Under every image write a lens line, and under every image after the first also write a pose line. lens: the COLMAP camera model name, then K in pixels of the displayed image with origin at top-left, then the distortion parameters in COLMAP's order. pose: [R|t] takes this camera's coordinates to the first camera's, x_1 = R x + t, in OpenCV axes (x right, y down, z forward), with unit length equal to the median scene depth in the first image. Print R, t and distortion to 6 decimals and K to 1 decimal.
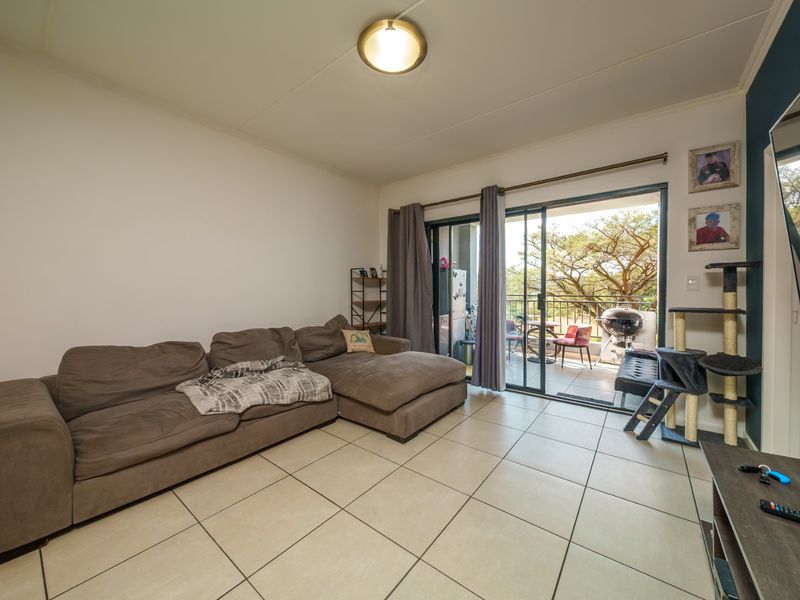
lens RADIAL K [[315.9, 0, 403.1], [0, 315.9, 297.3], [0, 0, 1]] dist [0.001080, -0.000143]
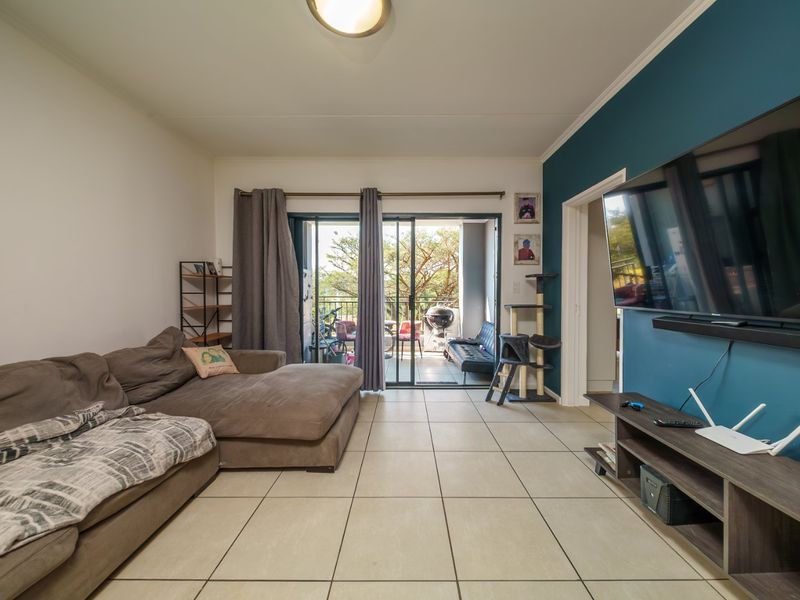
lens RADIAL K [[313.3, 0, 406.9], [0, 313.3, 301.0], [0, 0, 1]] dist [0.012793, -0.009435]
pose [[0.781569, -0.016609, 0.623598, -0.269768], [0.012423, 0.999862, 0.011061, -0.003952], [-0.623695, -0.000898, 0.781667, 0.158436]]
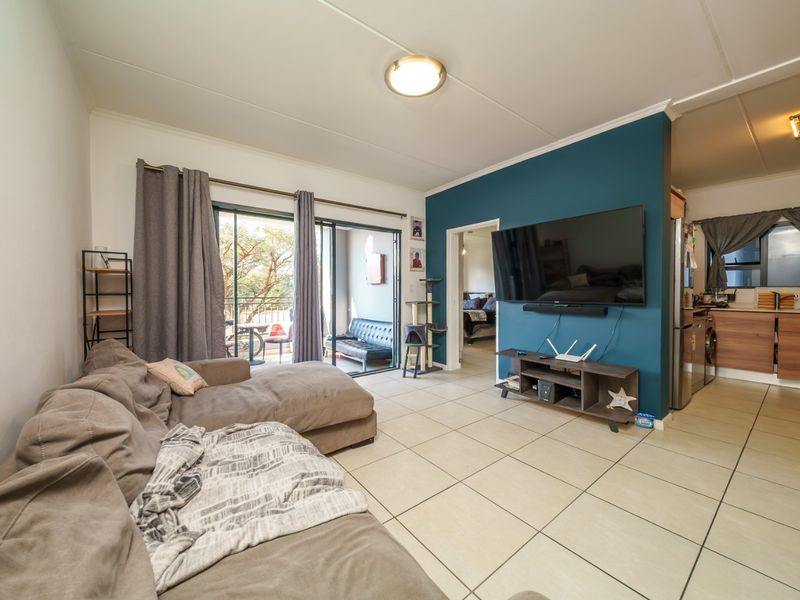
lens RADIAL K [[322.5, 0, 400.0], [0, 322.5, 300.0], [0, 0, 1]] dist [0.013875, 0.000118]
pose [[0.226068, -0.023836, 0.973820, -0.729370], [0.024553, 0.999522, 0.018765, -0.010065], [-0.973802, 0.019668, 0.226546, 0.494989]]
